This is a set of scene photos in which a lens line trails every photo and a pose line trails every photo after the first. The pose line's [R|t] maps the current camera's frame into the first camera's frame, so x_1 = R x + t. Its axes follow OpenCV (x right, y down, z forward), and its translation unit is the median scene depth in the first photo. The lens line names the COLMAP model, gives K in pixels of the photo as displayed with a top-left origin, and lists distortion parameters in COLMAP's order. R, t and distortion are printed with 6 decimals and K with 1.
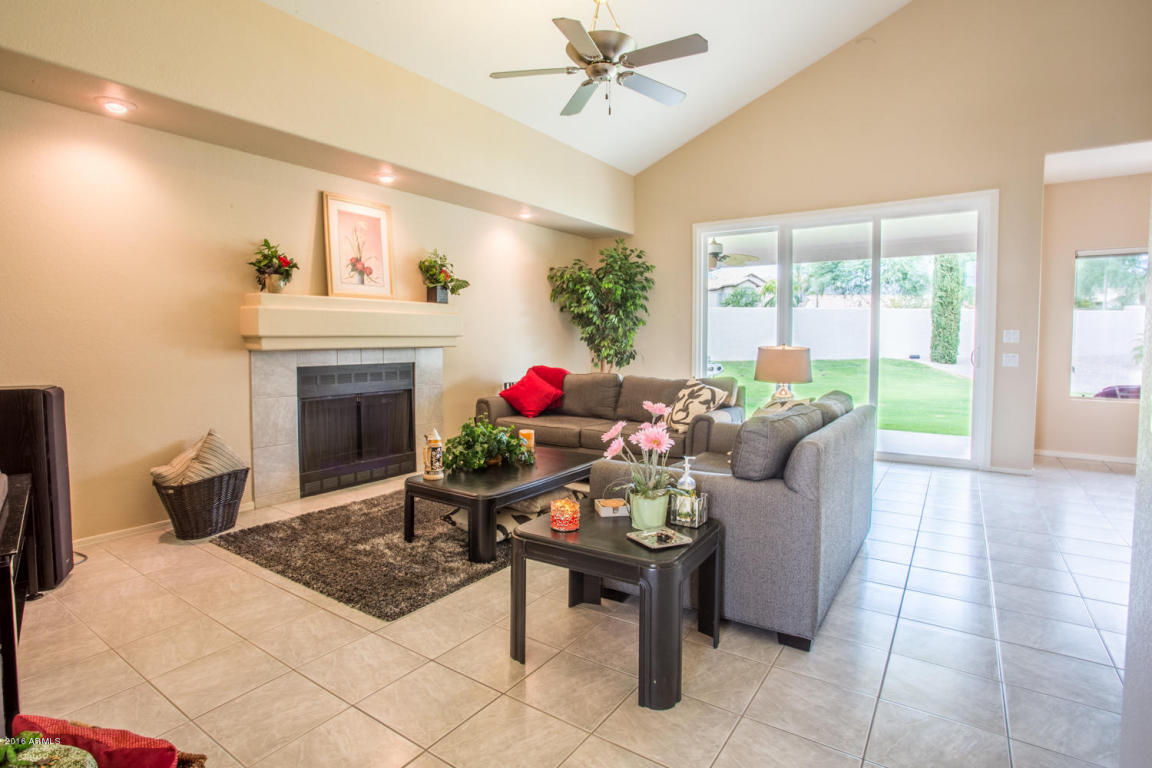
lens RADIAL K [[584.7, 0, 557.8], [0, 584.7, 363.4], [0, 0, 1]] dist [-0.072342, 0.030078]
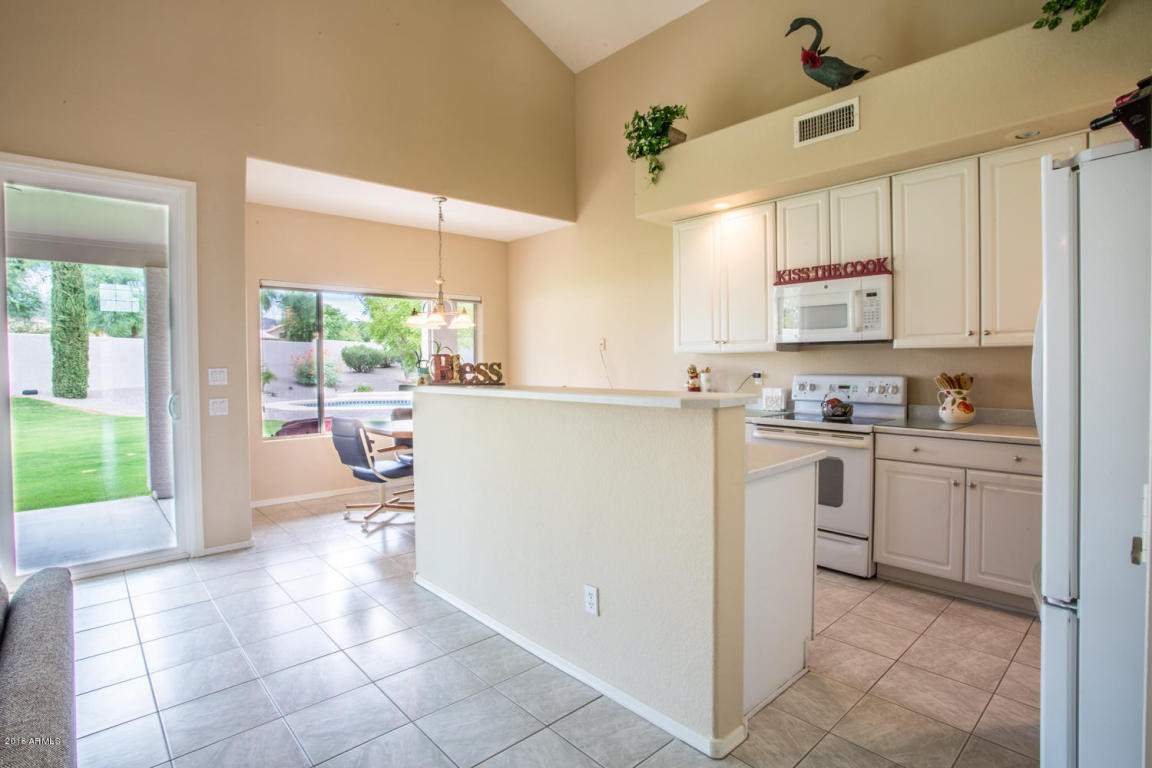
lens RADIAL K [[569.1, 0, 571.1], [0, 569.1, 375.9], [0, 0, 1]] dist [-0.075211, 0.030548]
pose [[0.216373, -0.026286, 0.975957, 0.119586], [0.051127, 0.998571, 0.015560, -0.026525], [-0.974971, 0.046531, 0.217408, 0.263257]]
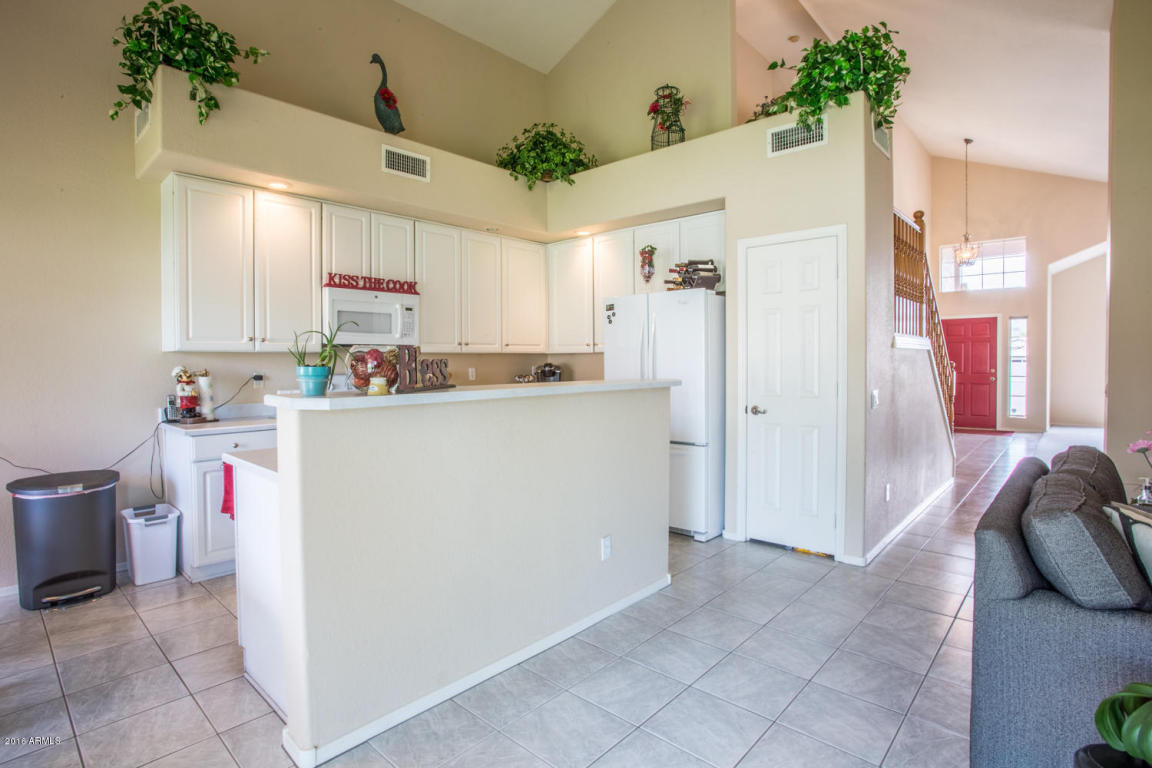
lens RADIAL K [[569.1, 0, 571.1], [0, 569.1, 375.9], [0, 0, 1]] dist [-0.075211, 0.030548]
pose [[-0.991760, -0.000151, 0.128106, 0.412781], [0.008623, 0.997653, 0.067932, -0.044986], [-0.127816, 0.068477, -0.989431, 0.737806]]
